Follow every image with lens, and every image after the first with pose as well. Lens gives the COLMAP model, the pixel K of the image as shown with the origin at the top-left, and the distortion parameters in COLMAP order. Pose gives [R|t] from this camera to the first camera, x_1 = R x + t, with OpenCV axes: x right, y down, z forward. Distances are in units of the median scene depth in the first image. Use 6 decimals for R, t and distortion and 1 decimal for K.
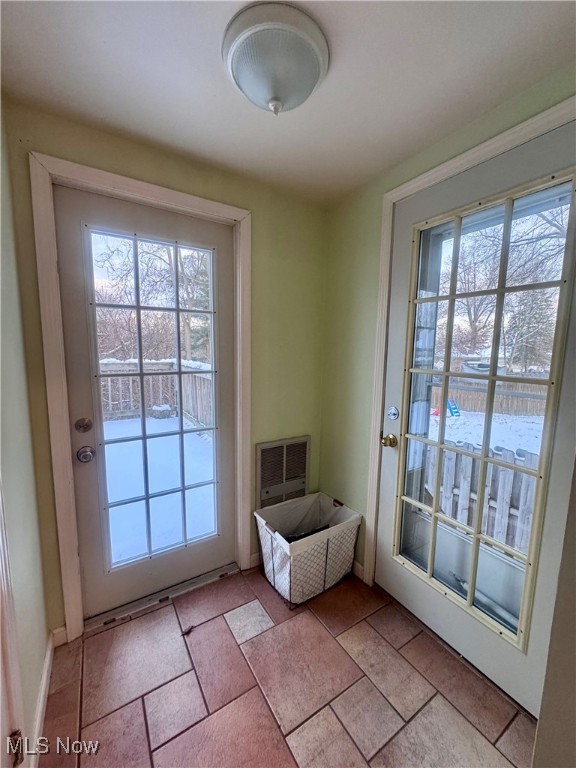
lens RADIAL K [[307.1, 0, 289.4], [0, 307.1, 385.5], [0, 0, 1]] dist [-0.003882, -0.000371]
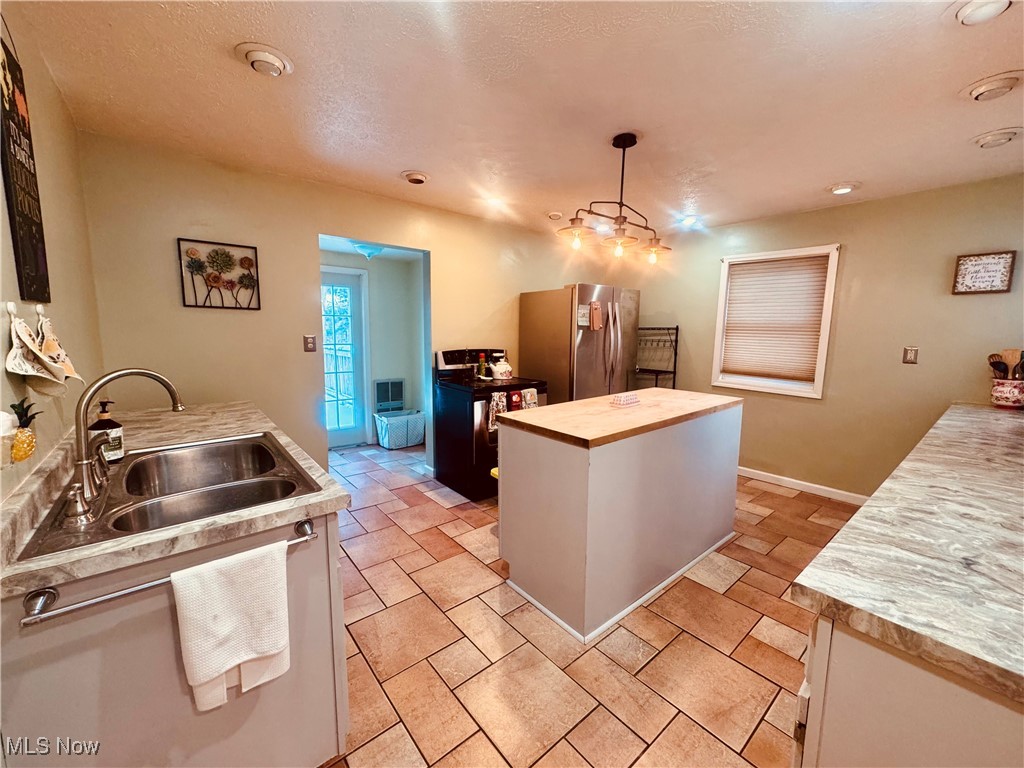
lens RADIAL K [[409.4, 0, 515.8], [0, 409.4, 385.9], [0, 0, 1]] dist [-0.003882, -0.000371]
pose [[0.991756, -0.013521, 0.127425, 0.462635], [0.012637, 0.999890, 0.007744, 0.211253], [-0.127515, -0.006070, 0.991818, -1.756869]]
